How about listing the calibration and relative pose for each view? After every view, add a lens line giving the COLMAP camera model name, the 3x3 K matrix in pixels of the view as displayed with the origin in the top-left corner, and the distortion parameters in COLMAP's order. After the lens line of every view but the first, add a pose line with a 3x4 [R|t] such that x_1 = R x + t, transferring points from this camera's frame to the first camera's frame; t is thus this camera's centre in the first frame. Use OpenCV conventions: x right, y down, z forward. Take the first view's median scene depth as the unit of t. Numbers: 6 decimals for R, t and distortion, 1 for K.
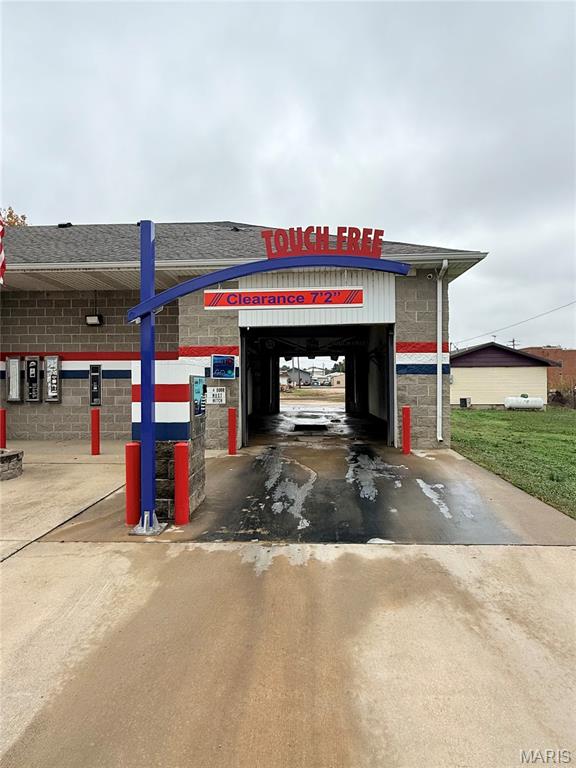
lens RADIAL K [[435.5, 0, 287.3], [0, 435.5, 383.1], [0, 0, 1]] dist [0.000772, 0.000824]
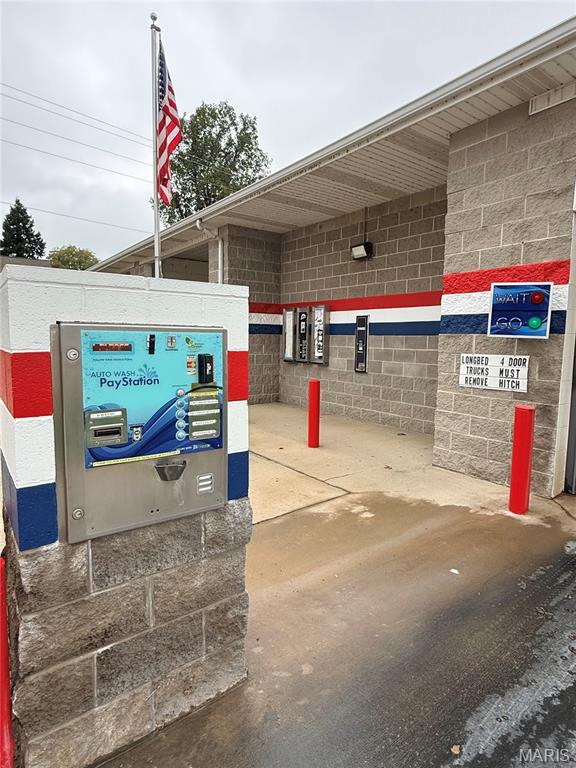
lens RADIAL K [[435.5, 0, 290.6], [0, 435.5, 382.2], [0, 0, 1]] dist [0.000772, 0.000824]
pose [[0.636787, 0.091565, -0.765584, 0.042743], [-0.018246, 0.994435, 0.103759, -0.005421], [0.770824, -0.052103, 0.634914, 0.450555]]
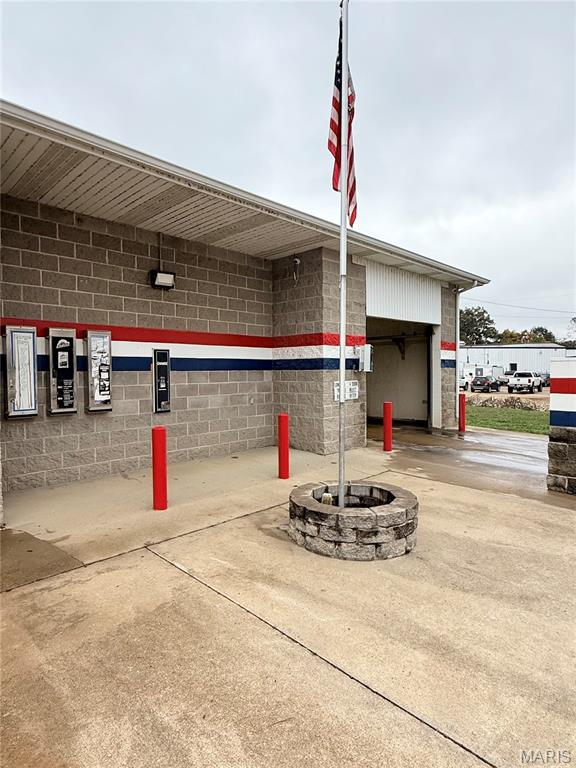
lens RADIAL K [[435.5, 0, 290.7], [0, 435.5, 383.0], [0, 0, 1]] dist [0.000772, 0.000824]
pose [[0.663164, -0.019976, 0.748207, -0.800525], [0.005588, 0.999748, 0.021739, -0.005136], [-0.748453, -0.010236, 0.663109, 0.430687]]
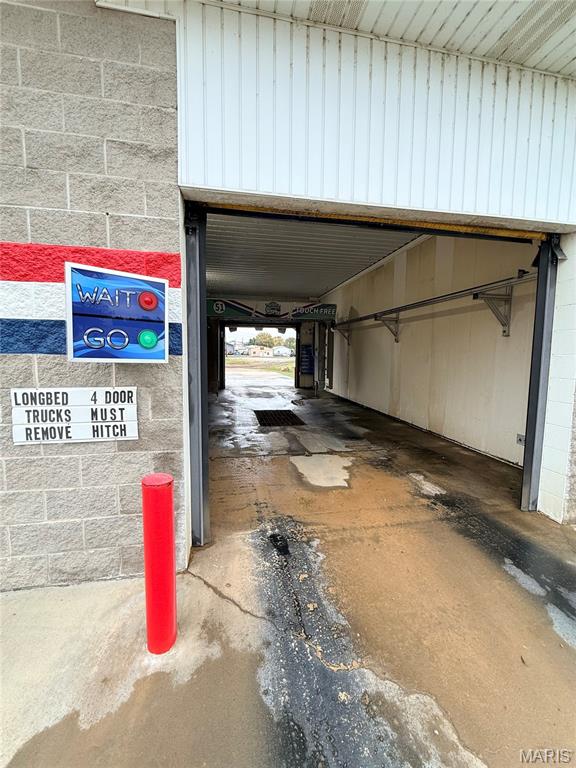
lens RADIAL K [[305.0, 0, 288.6], [0, 305.0, 380.9], [0, 0, 1]] dist [0.001825, -0.000520]
pose [[0.971119, -0.003571, 0.238570, -0.076668], [-0.018306, 0.995826, 0.089423, -0.014425], [-0.237893, -0.091207, 0.967000, 0.662299]]
